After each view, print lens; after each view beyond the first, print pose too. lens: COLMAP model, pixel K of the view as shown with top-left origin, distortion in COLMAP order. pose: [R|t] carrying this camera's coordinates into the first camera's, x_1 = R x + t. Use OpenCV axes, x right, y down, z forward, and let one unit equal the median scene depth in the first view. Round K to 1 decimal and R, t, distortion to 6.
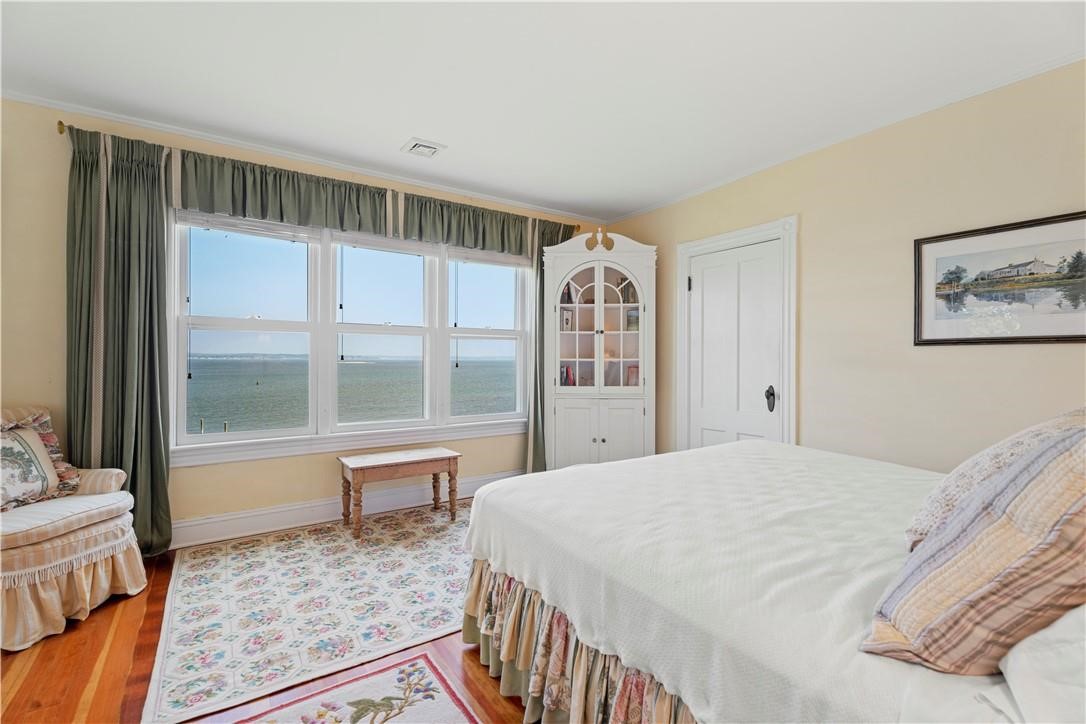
lens RADIAL K [[496.4, 0, 542.6], [0, 496.4, 358.2], [0, 0, 1]] dist [0.000965, -0.000331]
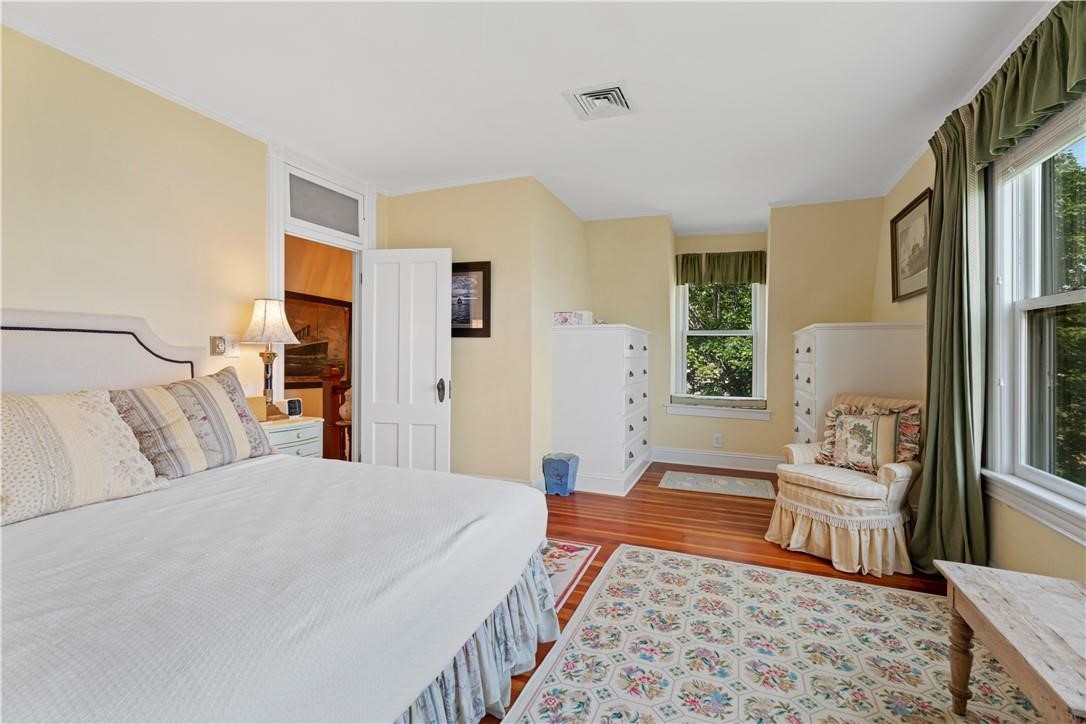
lens RADIAL K [[496.4, 0, 544.5], [0, 496.4, 357.0], [0, 0, 1]] dist [0.000965, -0.000331]
pose [[-0.839051, -0.005005, -0.544030, 0.329737], [-0.005595, 0.999984, -0.000571, 0.002553], [0.544024, 0.002564, -0.839066, 1.522375]]
